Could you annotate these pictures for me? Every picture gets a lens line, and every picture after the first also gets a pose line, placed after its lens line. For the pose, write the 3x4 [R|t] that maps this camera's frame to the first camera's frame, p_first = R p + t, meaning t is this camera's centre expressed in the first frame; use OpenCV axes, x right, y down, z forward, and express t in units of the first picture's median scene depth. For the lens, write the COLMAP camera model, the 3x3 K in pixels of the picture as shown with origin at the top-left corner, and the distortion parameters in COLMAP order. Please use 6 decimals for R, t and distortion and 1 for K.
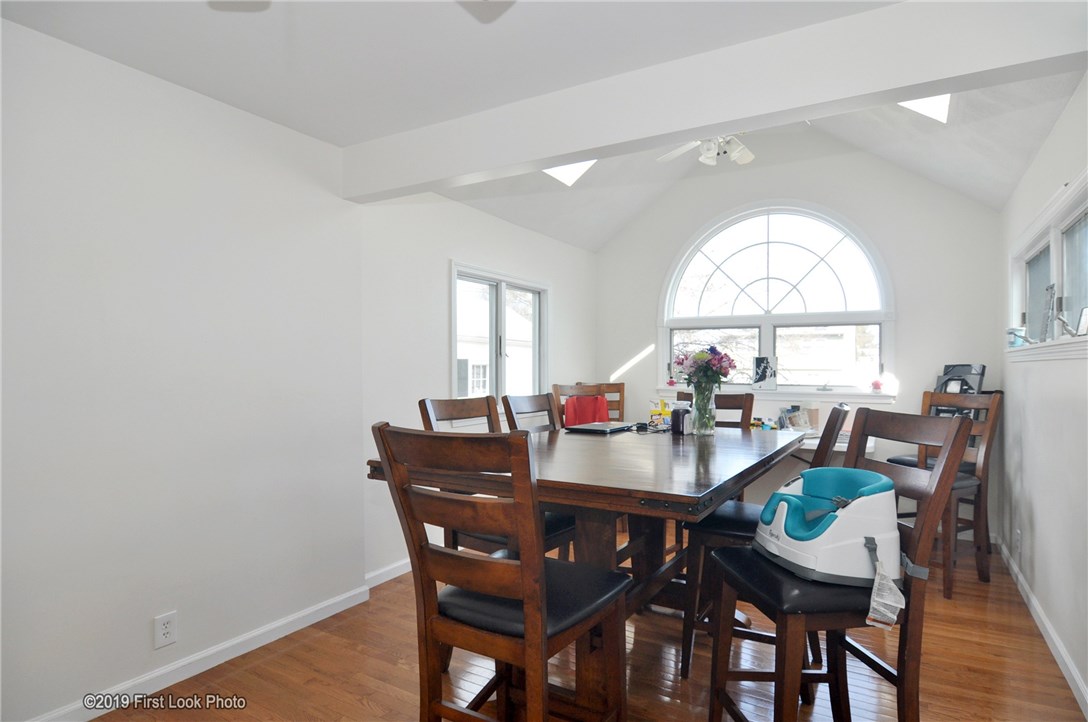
lens RADIAL K [[592.0, 0, 546.8], [0, 592.0, 369.3], [0, 0, 1]] dist [0.012202, -0.005284]
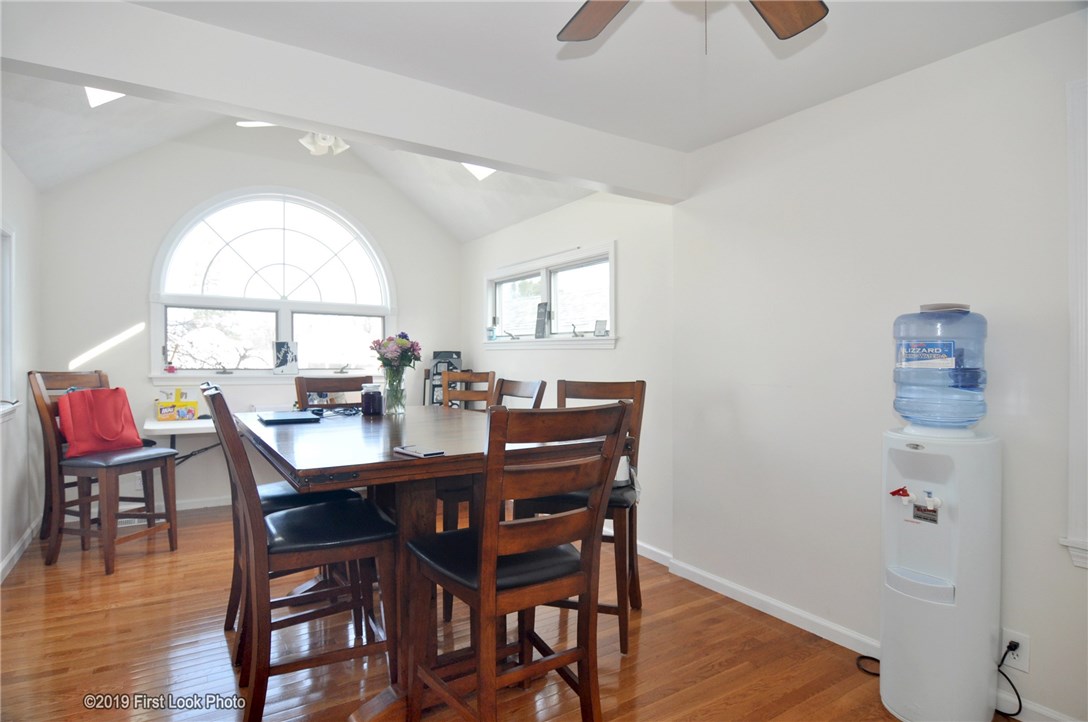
lens RADIAL K [[592.0, 0, 546.9], [0, 592.0, 358.4], [0, 0, 1]] dist [0.012202, -0.005284]
pose [[0.433264, -0.001615, 0.901266, -0.351202], [-0.004487, 0.999982, 0.003950, 0.001707], [-0.901256, -0.005756, 0.433249, 0.155983]]
